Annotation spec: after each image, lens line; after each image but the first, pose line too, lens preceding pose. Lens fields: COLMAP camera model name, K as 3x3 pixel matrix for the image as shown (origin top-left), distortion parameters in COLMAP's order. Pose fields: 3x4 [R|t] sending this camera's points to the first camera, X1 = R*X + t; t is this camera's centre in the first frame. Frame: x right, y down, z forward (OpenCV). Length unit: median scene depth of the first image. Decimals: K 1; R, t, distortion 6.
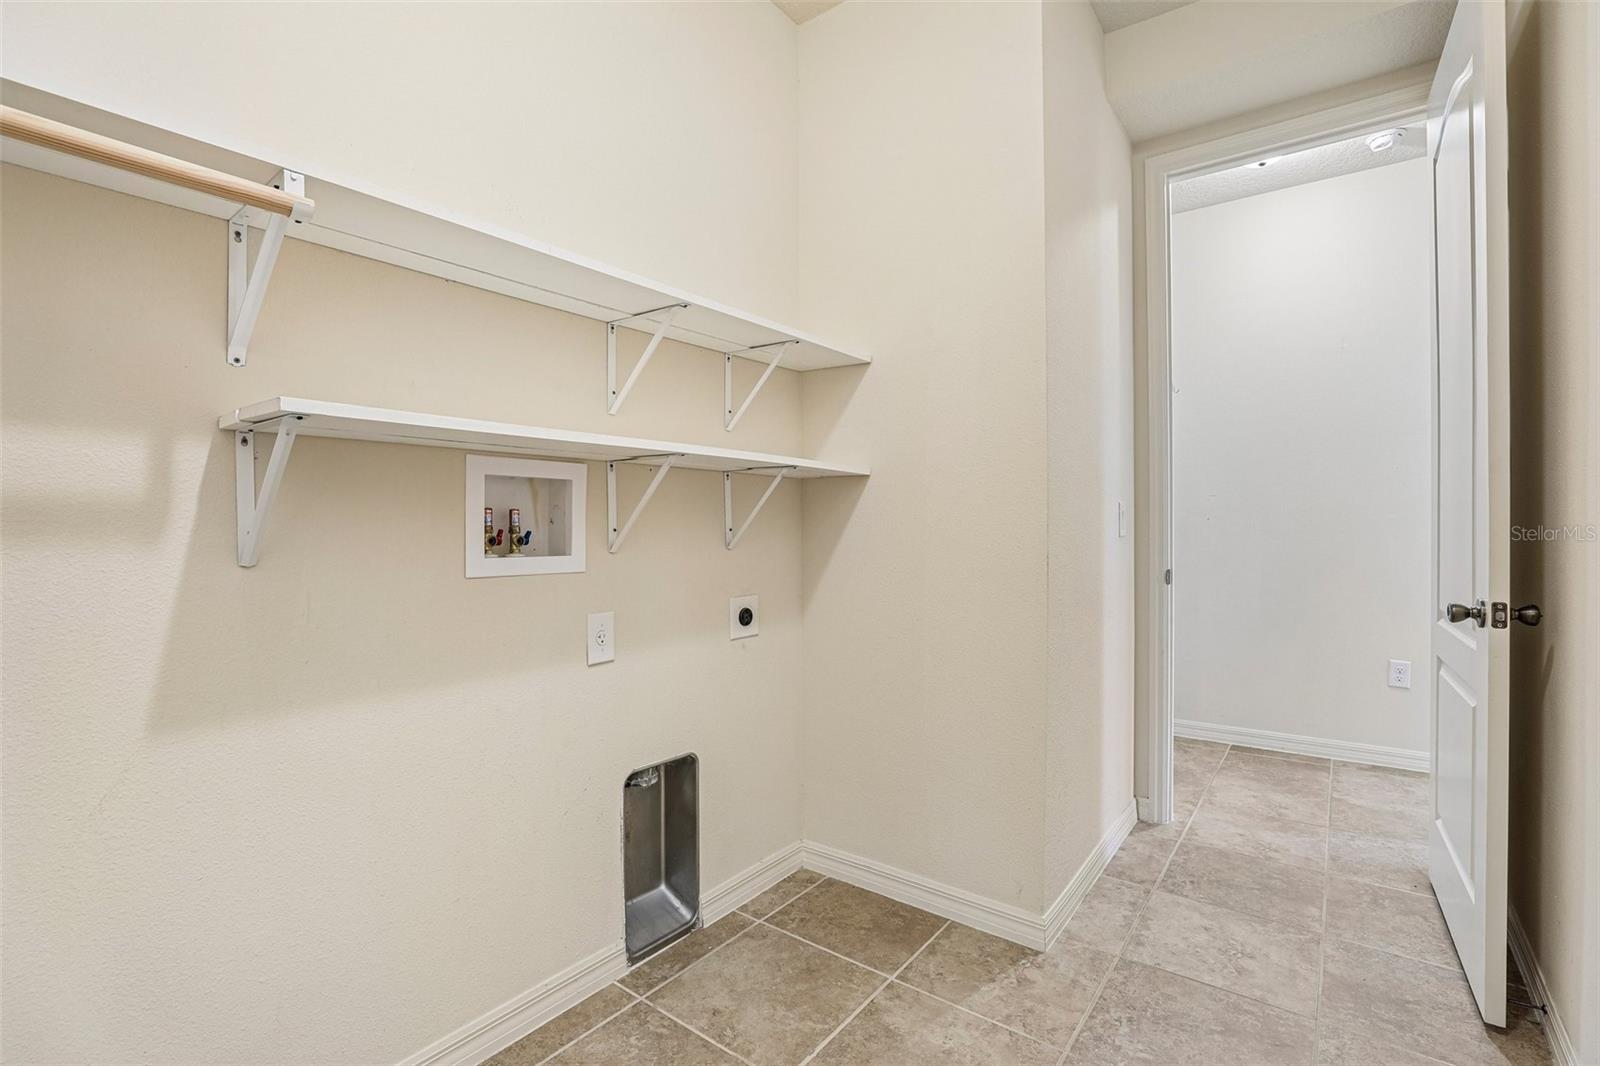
lens RADIAL K [[728.4, 0, 801.6], [0, 728.4, 530.8], [0, 0, 1]] dist [-0.044295, 0.012691]
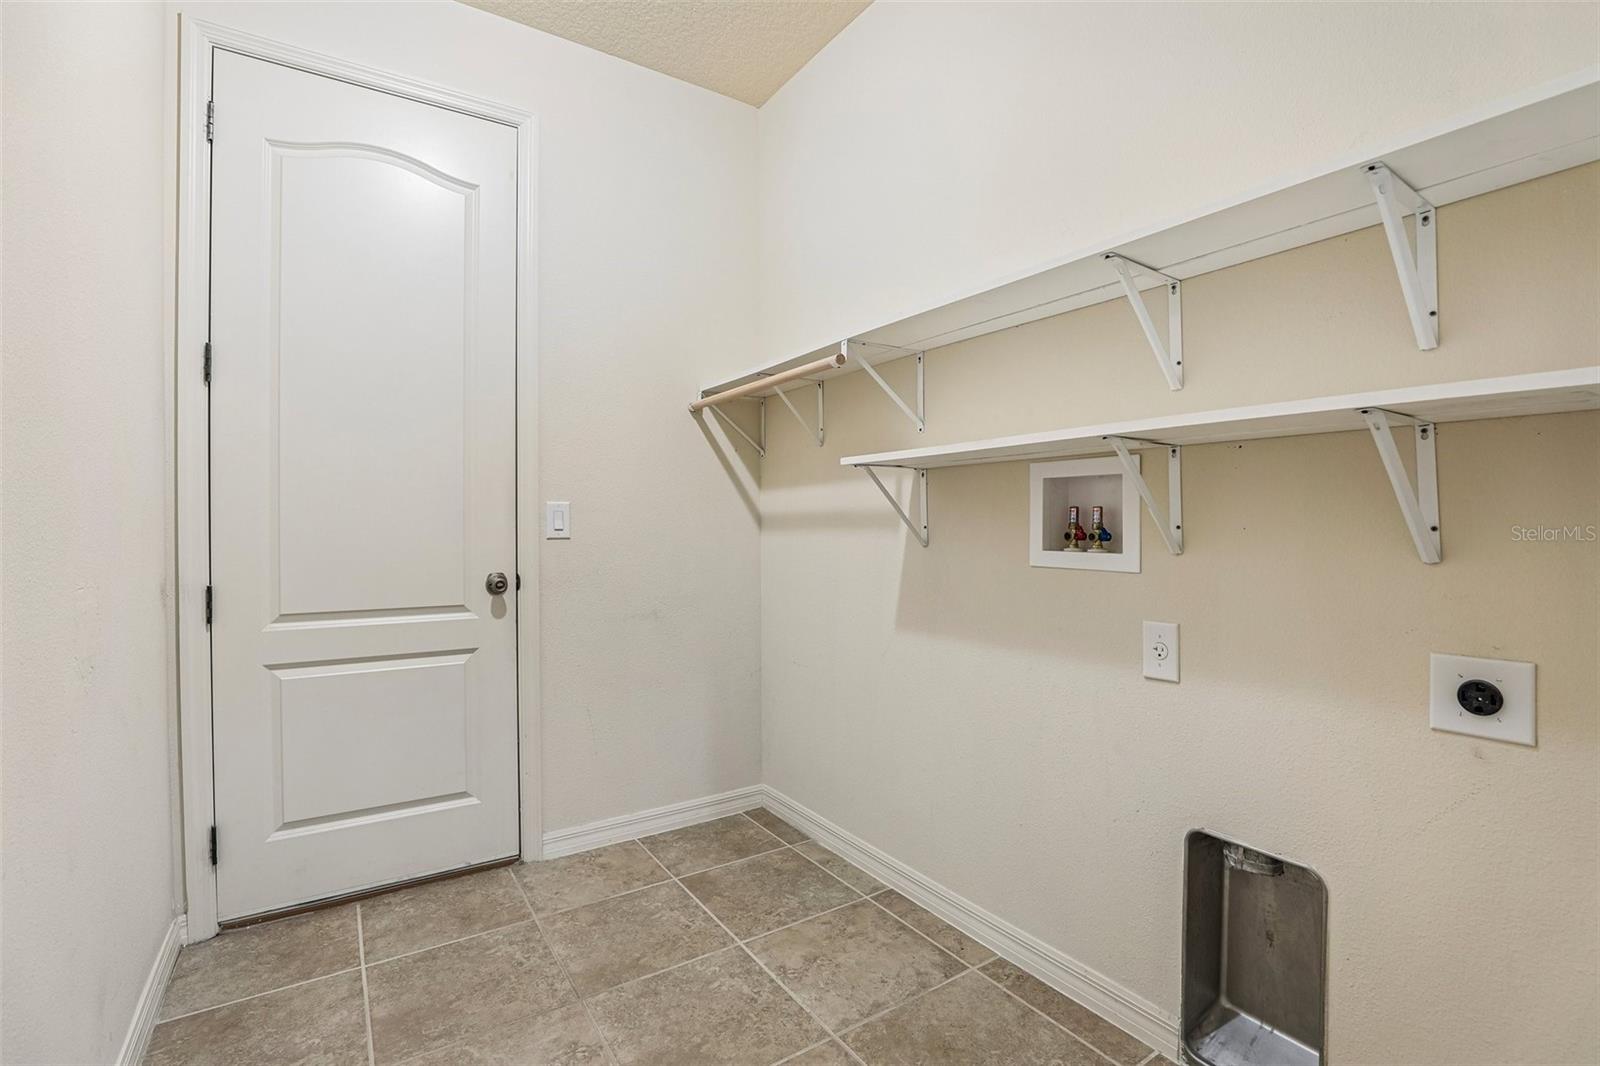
lens RADIAL K [[728.4, 0, 804.2], [0, 728.4, 525.3], [0, 0, 1]] dist [-0.044295, 0.012691]
pose [[-0.327887, 0.009821, -0.944666, 0.783259], [0.002224, 0.999951, 0.009624, -0.013676], [0.944714, 0.001055, -0.327892, 1.018944]]
